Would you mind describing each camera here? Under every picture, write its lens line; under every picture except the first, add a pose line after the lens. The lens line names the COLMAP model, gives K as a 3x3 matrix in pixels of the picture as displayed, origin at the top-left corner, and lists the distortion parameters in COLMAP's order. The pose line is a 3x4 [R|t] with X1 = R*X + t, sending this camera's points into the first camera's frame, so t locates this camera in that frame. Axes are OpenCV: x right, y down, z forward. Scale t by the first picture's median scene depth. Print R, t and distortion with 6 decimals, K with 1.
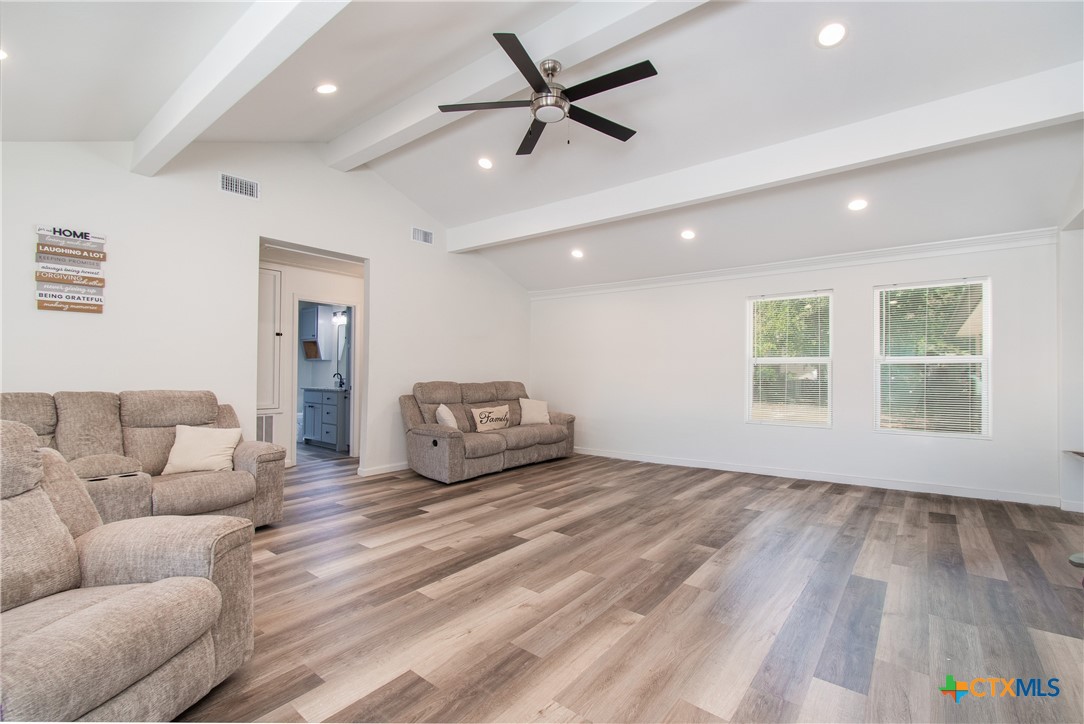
lens RADIAL K [[477.0, 0, 542.0], [0, 477.0, 362.0], [0, 0, 1]] dist [0.000375, -0.000333]
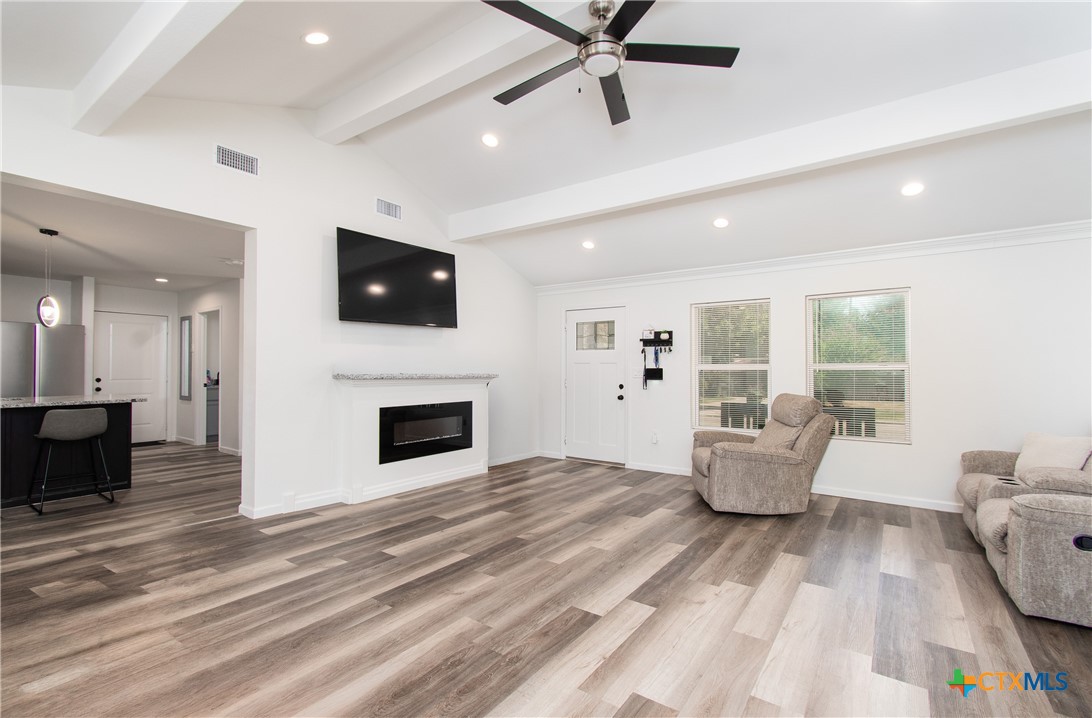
lens RADIAL K [[488.3, 0, 545.3], [0, 488.3, 364.6], [0, 0, 1]] dist [0.001257, 0.000133]
pose [[-0.998397, -0.012728, -0.055145, 0.156893], [-0.011141, 0.999517, -0.028995, 0.028260], [0.055487, -0.028334, -0.998057, 1.847768]]
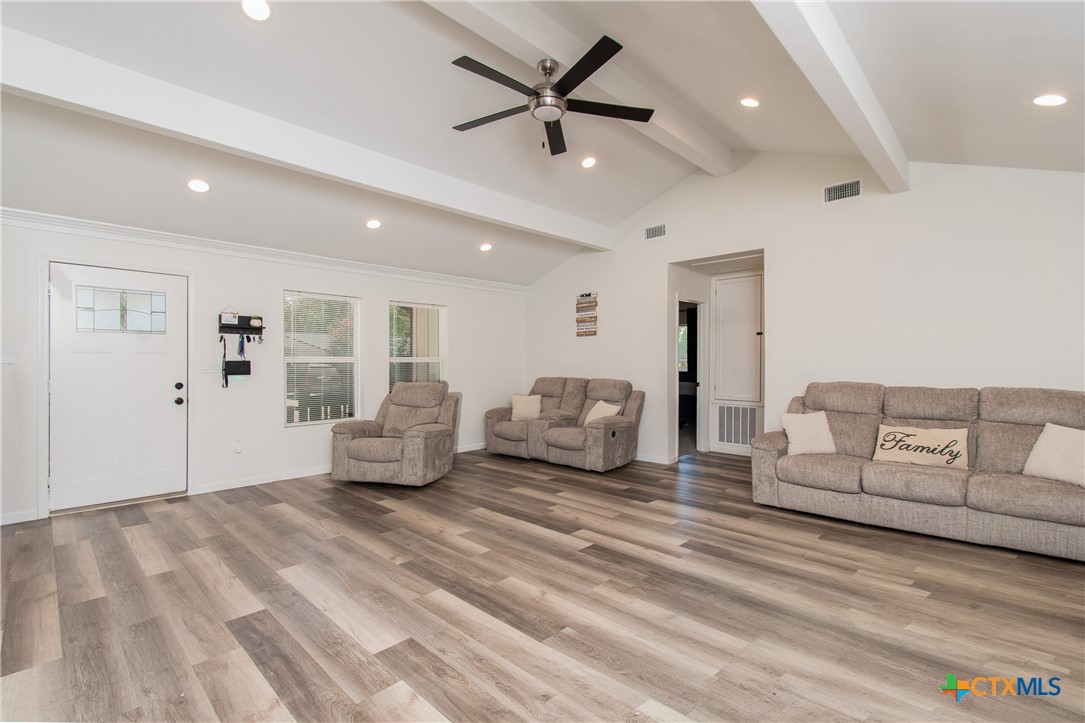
lens RADIAL K [[484.7, 0, 542.5], [0, 484.7, 361.5], [0, 0, 1]] dist [-0.001236, -0.000021]
pose [[-0.091618, -0.010847, -0.995735, 1.047942], [0.015747, 0.999800, -0.012340, 0.019286], [0.995670, -0.016810, -0.091429, 1.089963]]
